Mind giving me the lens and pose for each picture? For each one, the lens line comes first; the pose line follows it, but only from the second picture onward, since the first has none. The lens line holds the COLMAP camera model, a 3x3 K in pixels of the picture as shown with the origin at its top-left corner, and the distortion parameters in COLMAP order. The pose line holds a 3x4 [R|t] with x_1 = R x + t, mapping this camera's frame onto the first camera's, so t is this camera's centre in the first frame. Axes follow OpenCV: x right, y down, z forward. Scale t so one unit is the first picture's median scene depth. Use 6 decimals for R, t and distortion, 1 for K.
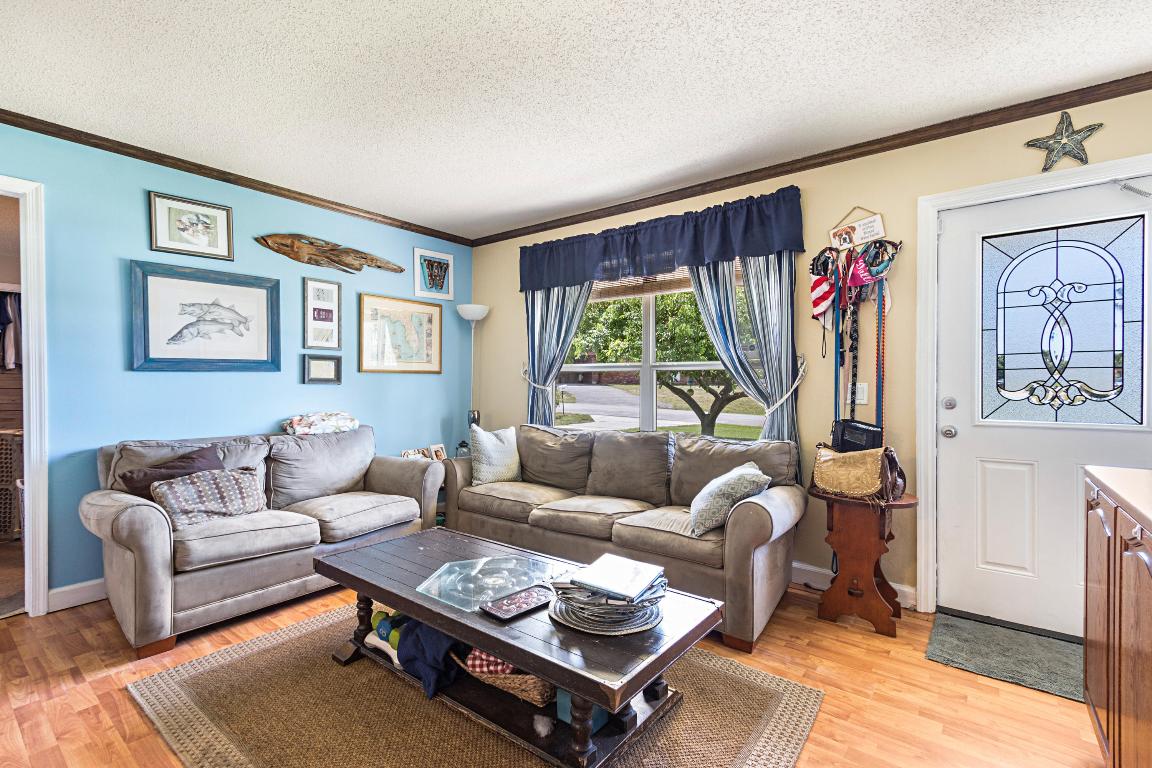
lens RADIAL K [[532.4, 0, 571.7], [0, 532.4, 387.5], [0, 0, 1]] dist [0.000329, -0.001313]
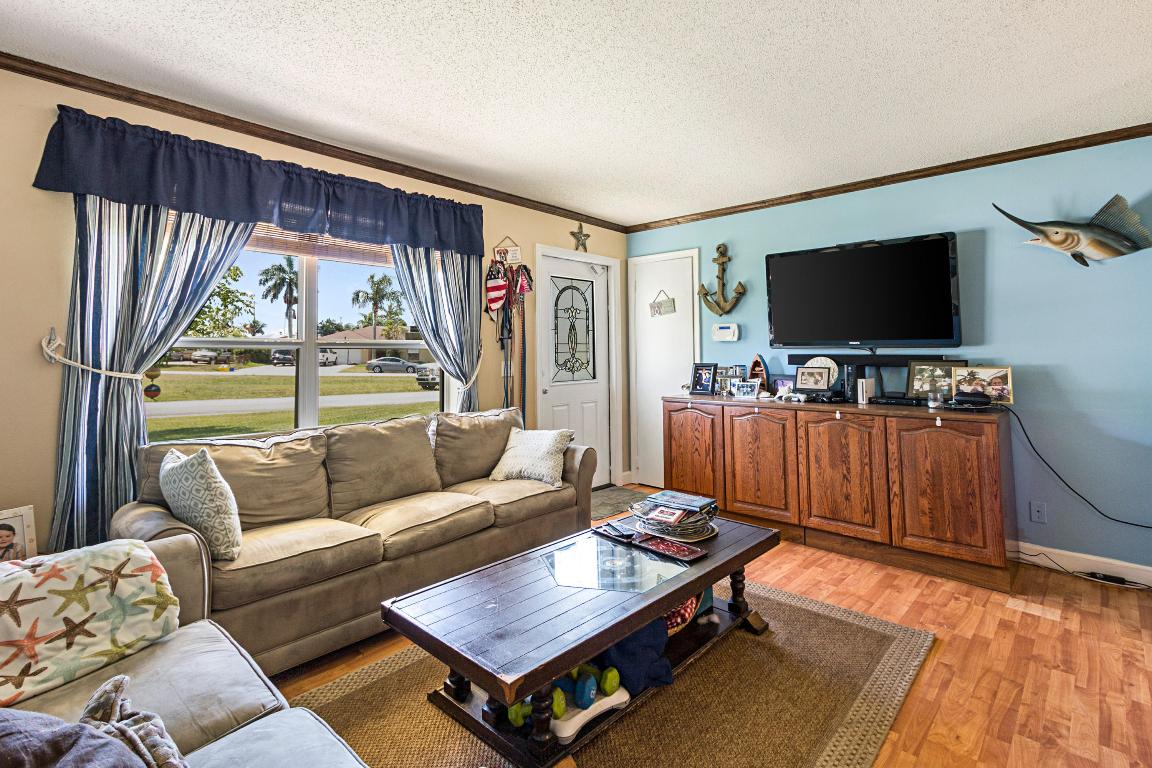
lens RADIAL K [[532.4, 0, 559.3], [0, 532.4, 331.9], [0, 0, 1]] dist [0.000329, -0.001313]
pose [[0.116270, 0.037239, 0.992519, -0.957540], [0.003187, 0.999278, -0.037866, -0.034267], [-0.993213, 0.007566, 0.116067, 0.785793]]
